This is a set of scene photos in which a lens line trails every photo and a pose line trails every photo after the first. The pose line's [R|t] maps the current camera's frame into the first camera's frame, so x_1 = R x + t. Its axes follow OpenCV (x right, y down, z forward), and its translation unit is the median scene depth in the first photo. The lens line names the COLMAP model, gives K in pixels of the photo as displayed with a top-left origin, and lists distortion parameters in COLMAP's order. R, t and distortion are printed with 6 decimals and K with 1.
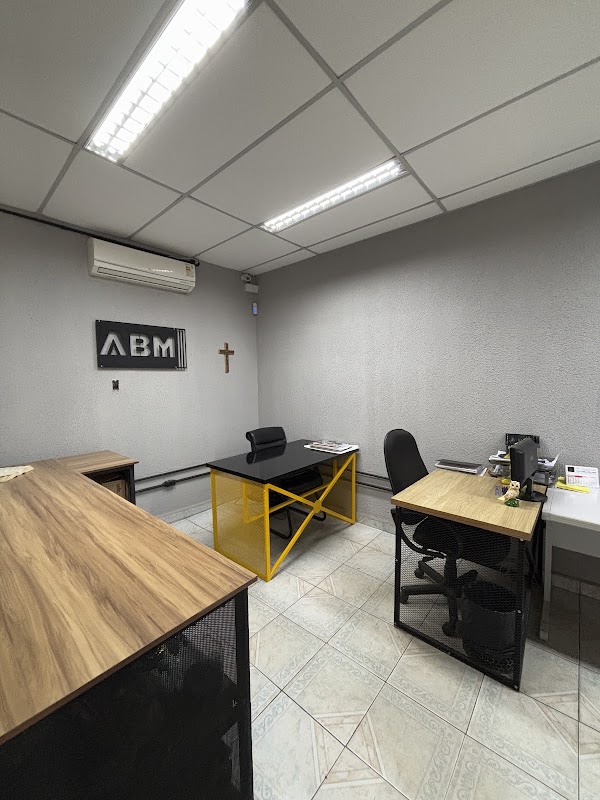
lens RADIAL K [[307.0, 0, 300.0], [0, 307.0, 400.0], [0, 0, 1]] dist [-0.017739, 0.000082]
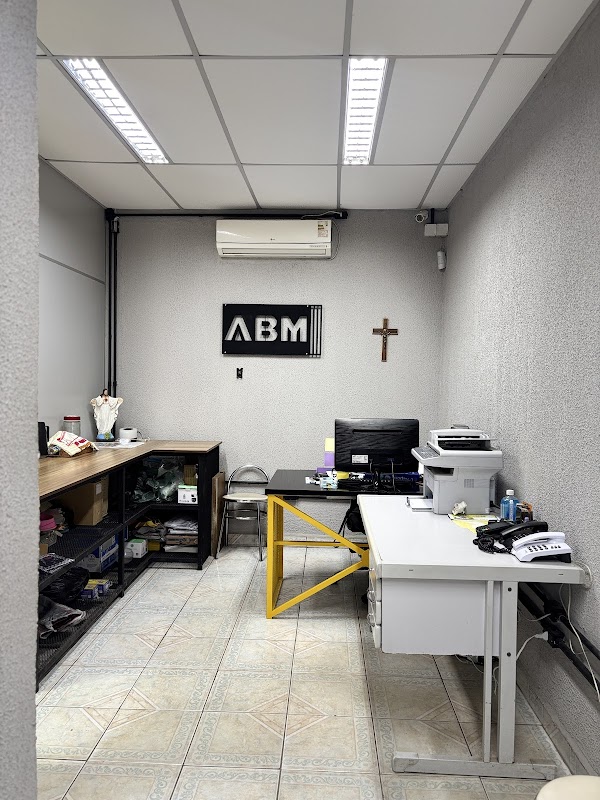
lens RADIAL K [[569.8, 0, 300.0], [0, 569.8, 400.0], [0, 0, 1]] dist [0.108363, -0.153680]
pose [[0.640294, 0.058200, -0.765921, 0.777219], [-0.080285, 0.996735, 0.008623, 0.001798], [0.763922, 0.055971, 0.642876, 0.040848]]
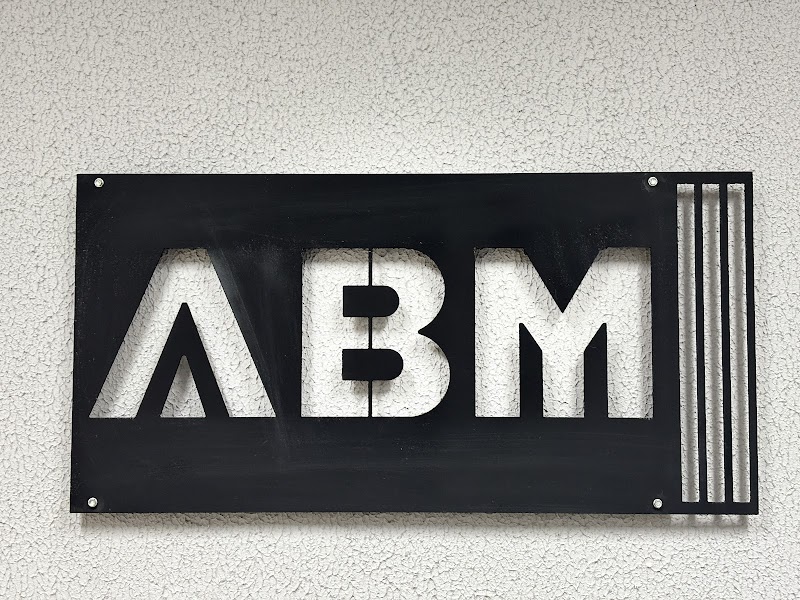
lens RADIAL K [[307.0, 0, 400.0], [0, 307.0, 300.0], [0, 0, 1]] dist [-0.017739, 0.000082]
pose [[0.669823, 0.001165, -0.742520, -0.413638], [-0.060513, 0.996758, -0.053025, -0.183099], [0.740051, 0.080449, 0.667722, 0.904324]]
